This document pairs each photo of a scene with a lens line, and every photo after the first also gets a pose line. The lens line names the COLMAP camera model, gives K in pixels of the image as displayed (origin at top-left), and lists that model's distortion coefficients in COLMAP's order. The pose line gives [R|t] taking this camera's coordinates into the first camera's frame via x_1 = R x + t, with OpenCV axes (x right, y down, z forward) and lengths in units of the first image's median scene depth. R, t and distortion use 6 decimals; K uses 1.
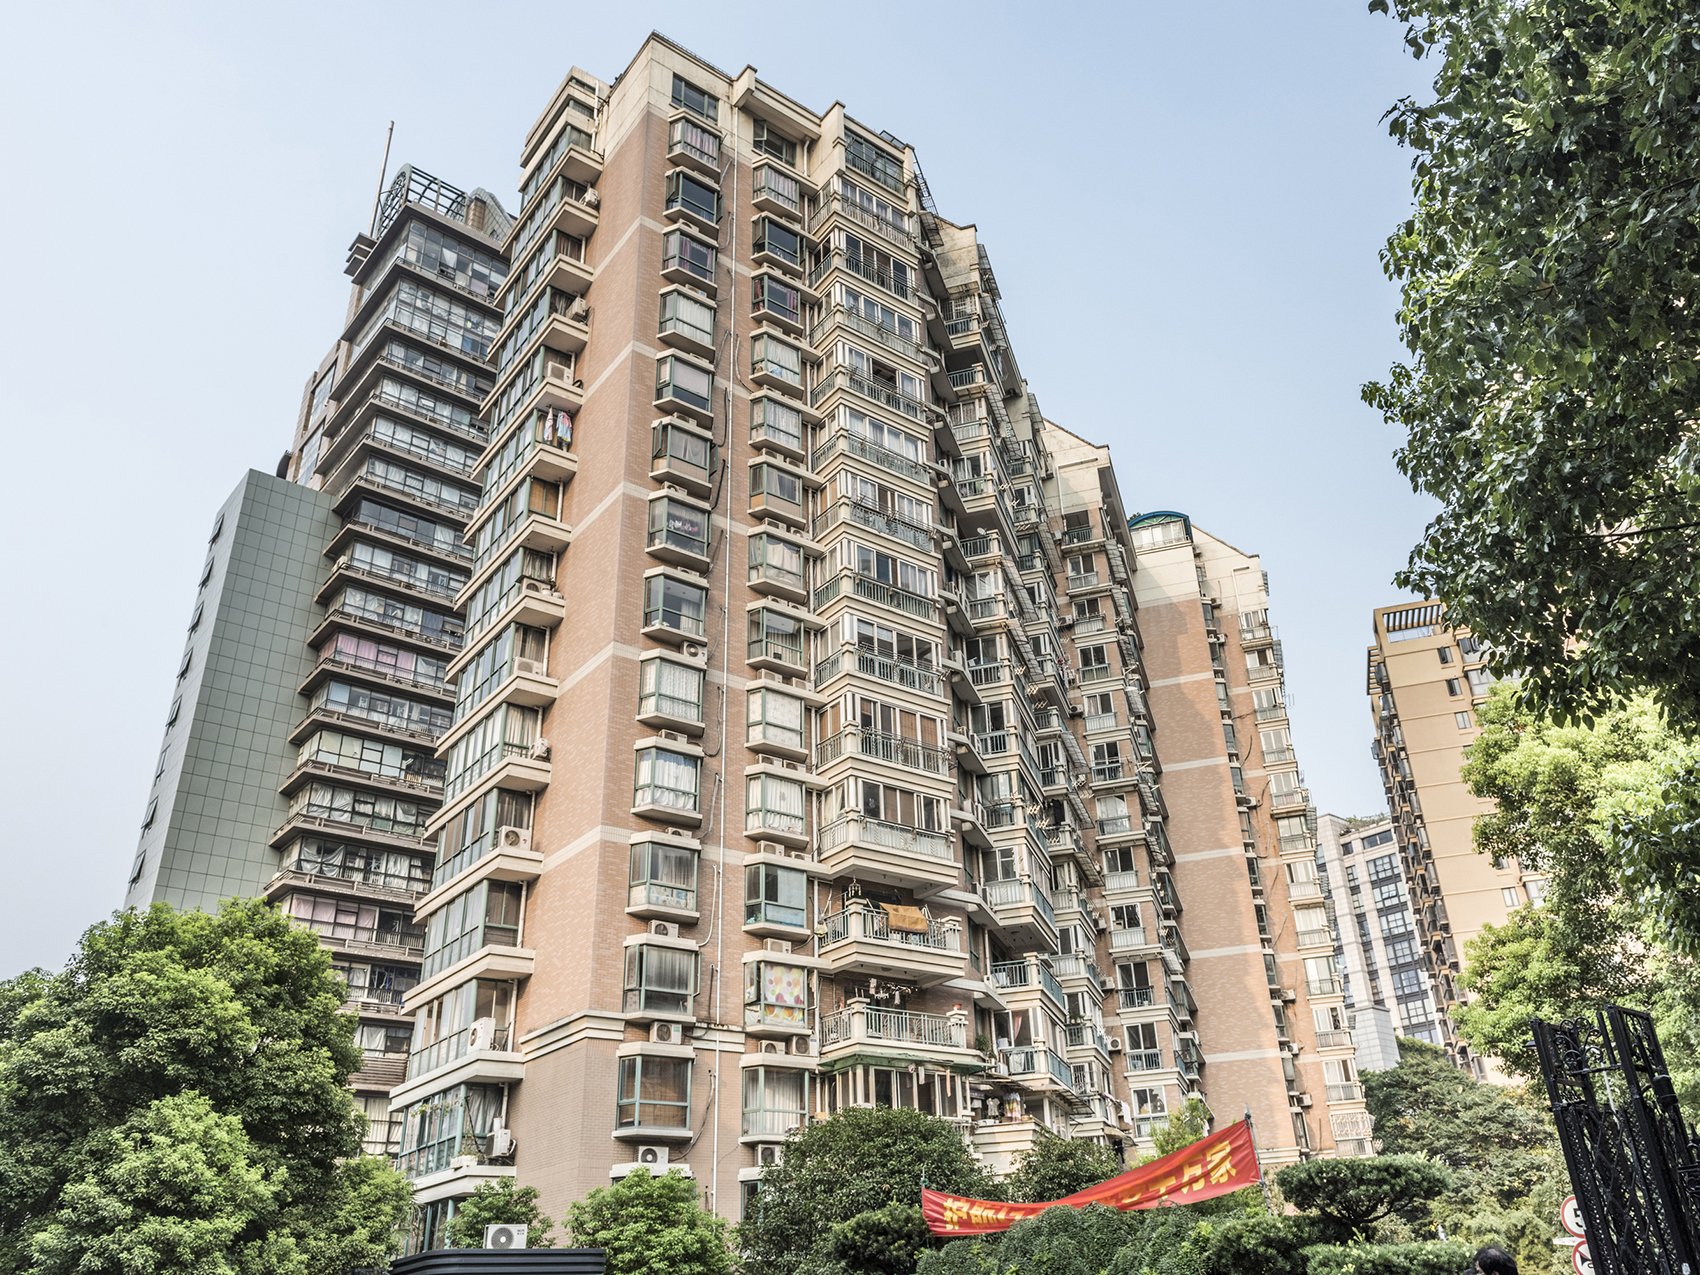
lens RADIAL K [[1324.7, 0, 873.7], [0, 1324.7, 642.9], [0, 0, 1]] dist [0.010452, 0.002235]
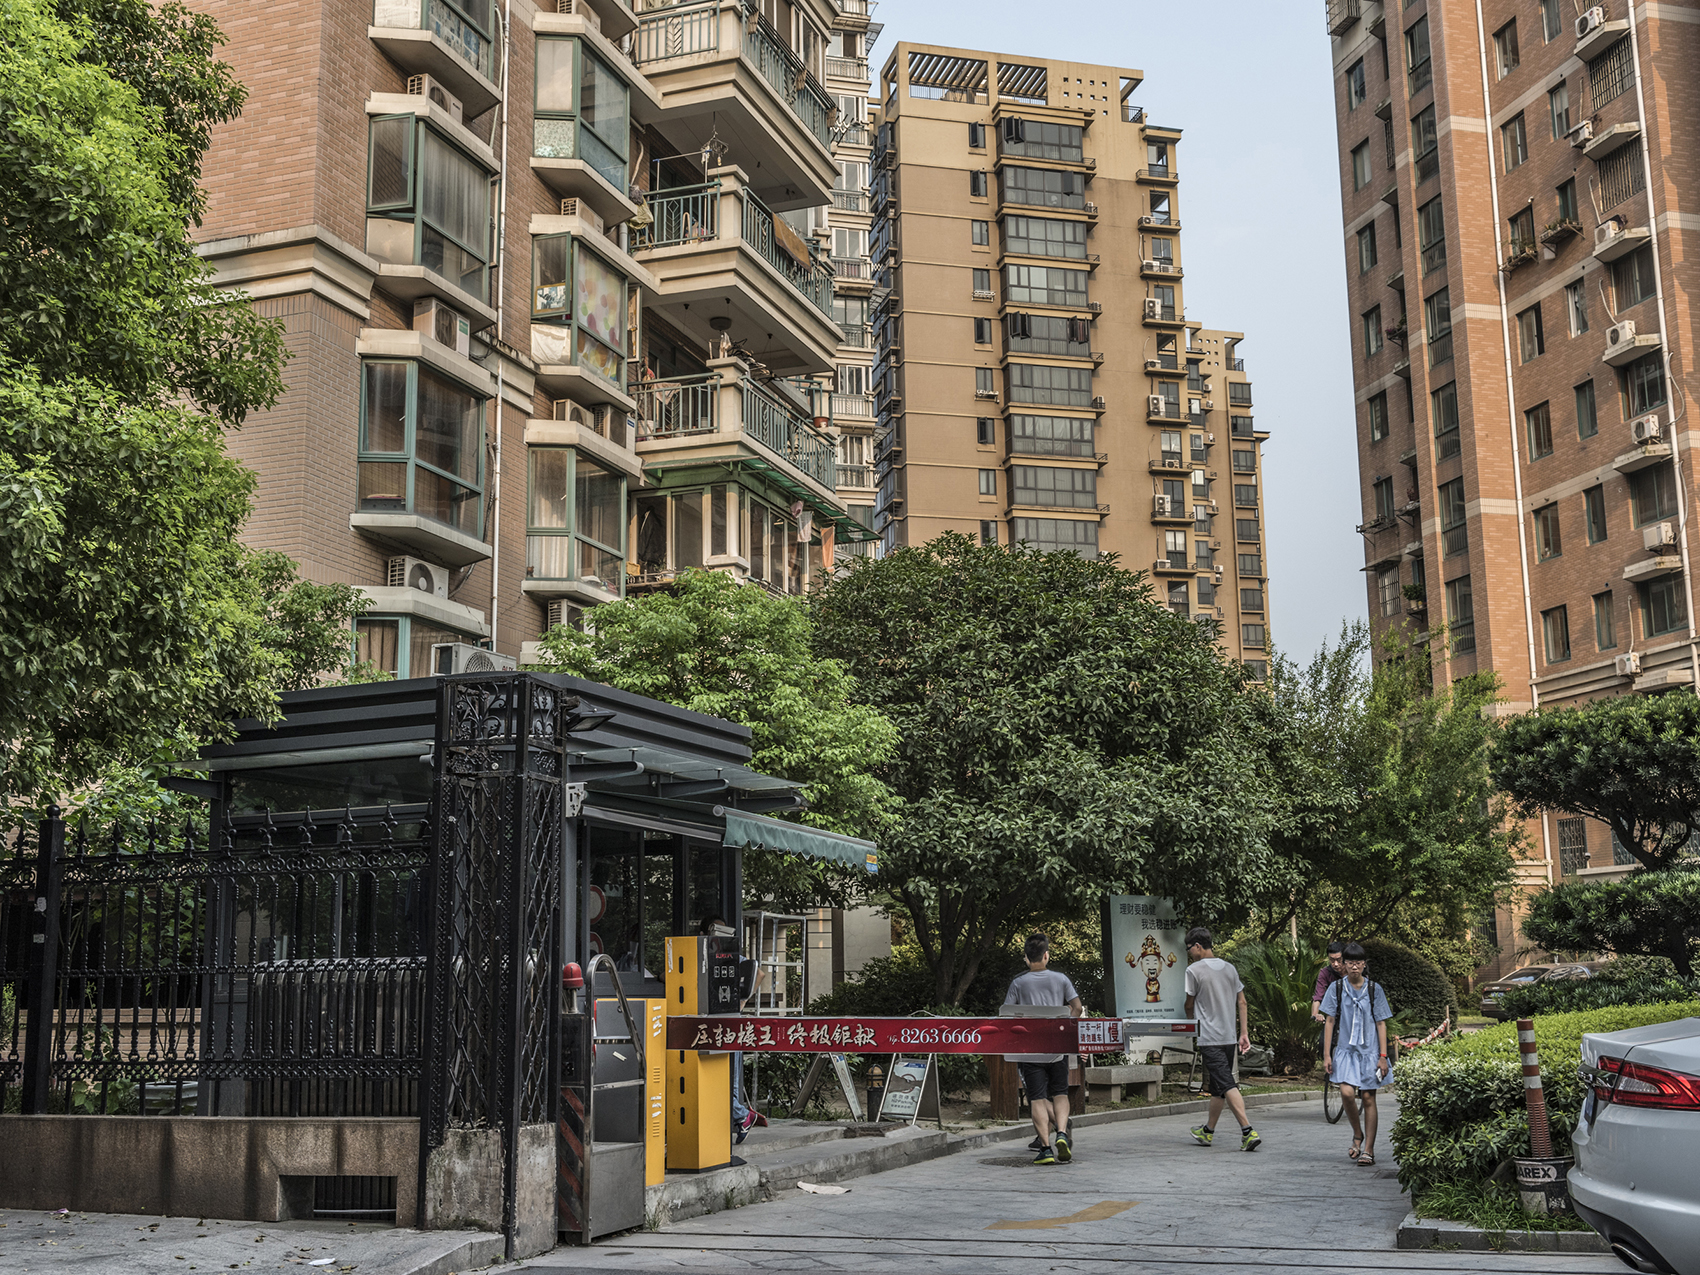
lens RADIAL K [[1925.0, 0, 850.0], [0, 1925.0, 637.5], [0, 0, 1]] dist [-0.000211, -0.037210]
pose [[0.850740, 0.134564, 0.508069, -0.144251], [-0.273274, 0.938981, 0.208894, 0.089931], [-0.448958, -0.316557, 0.835601, 0.152701]]
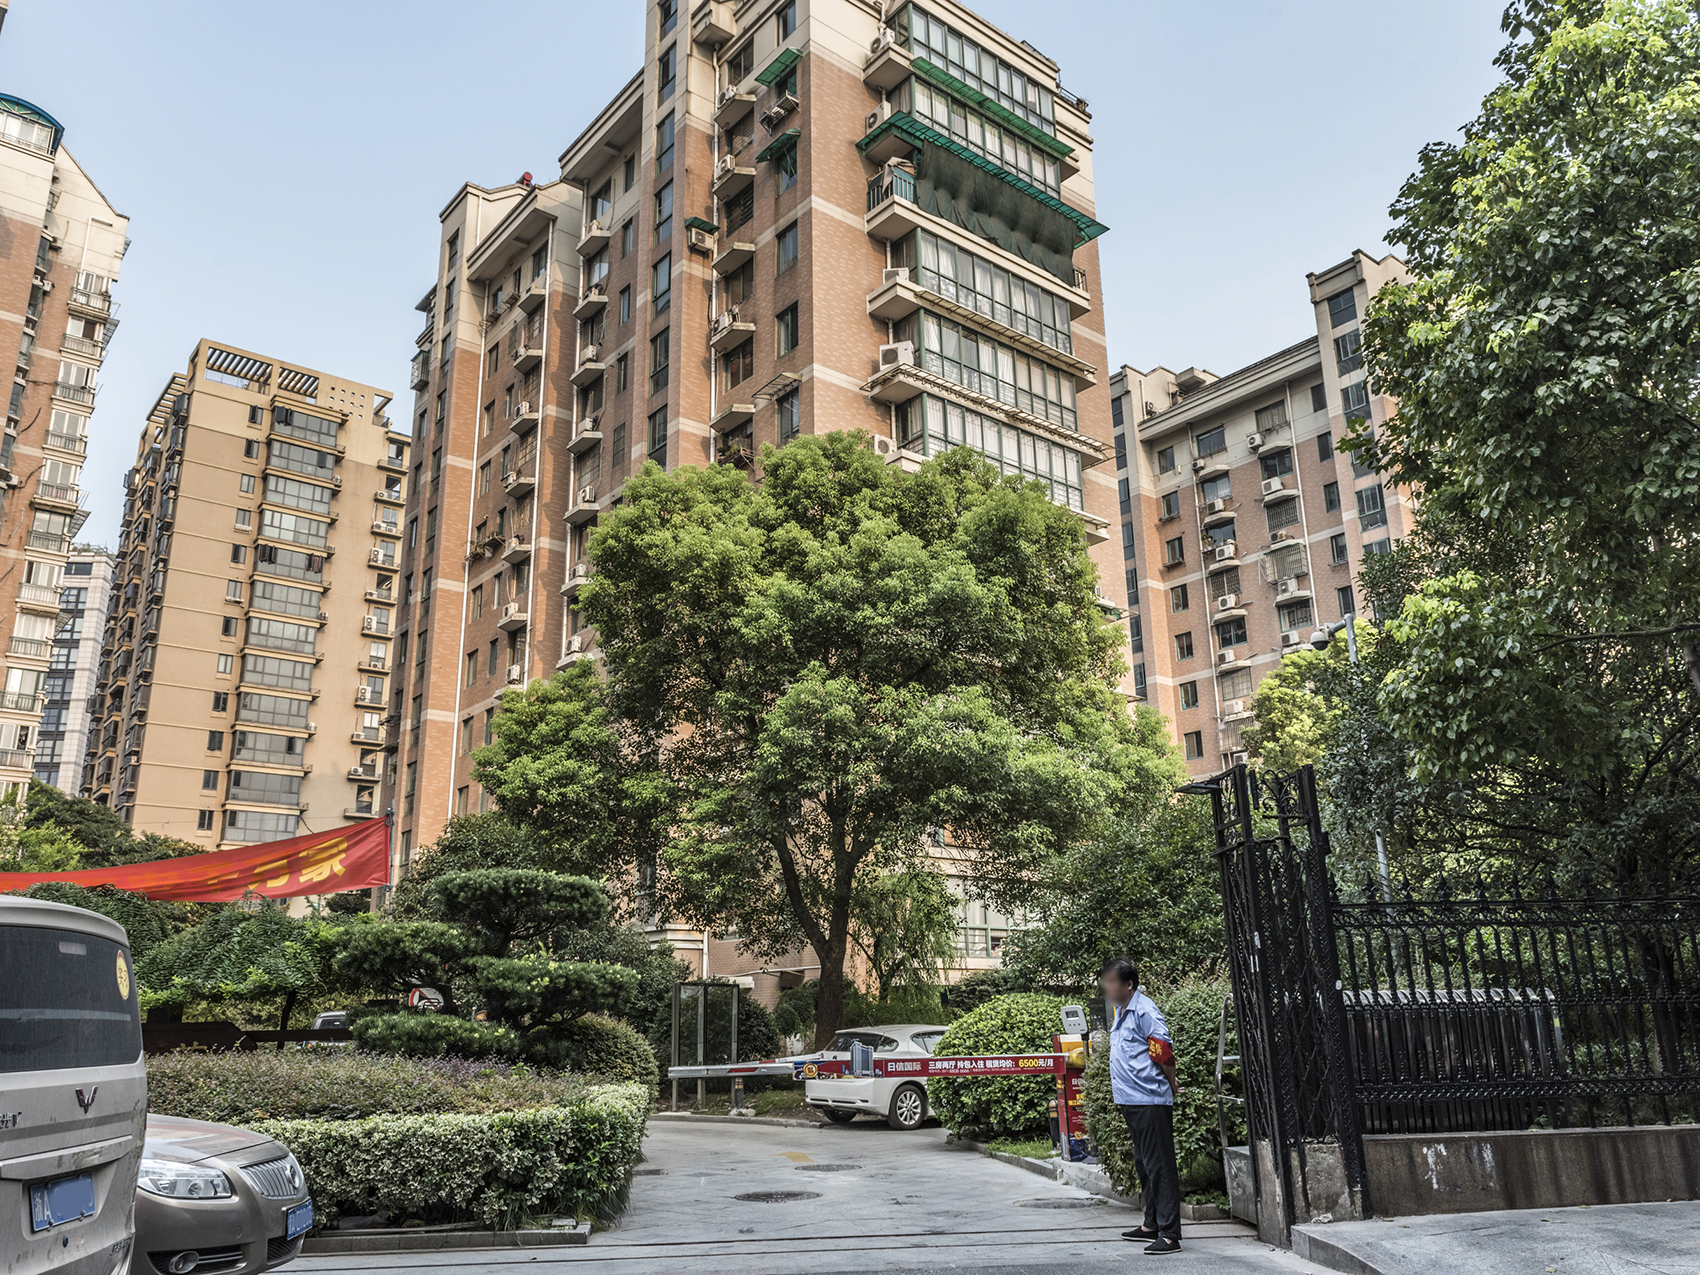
lens RADIAL K [[1324.7, 0, 873.7], [0, 1324.7, 642.9], [0, 0, 1]] dist [0.010452, 0.002235]
pose [[0.553606, 0.275479, 0.785896, -0.044559], [-0.398631, 0.916223, -0.040356, 0.029435], [-0.731173, -0.290941, 0.617041, 0.048657]]
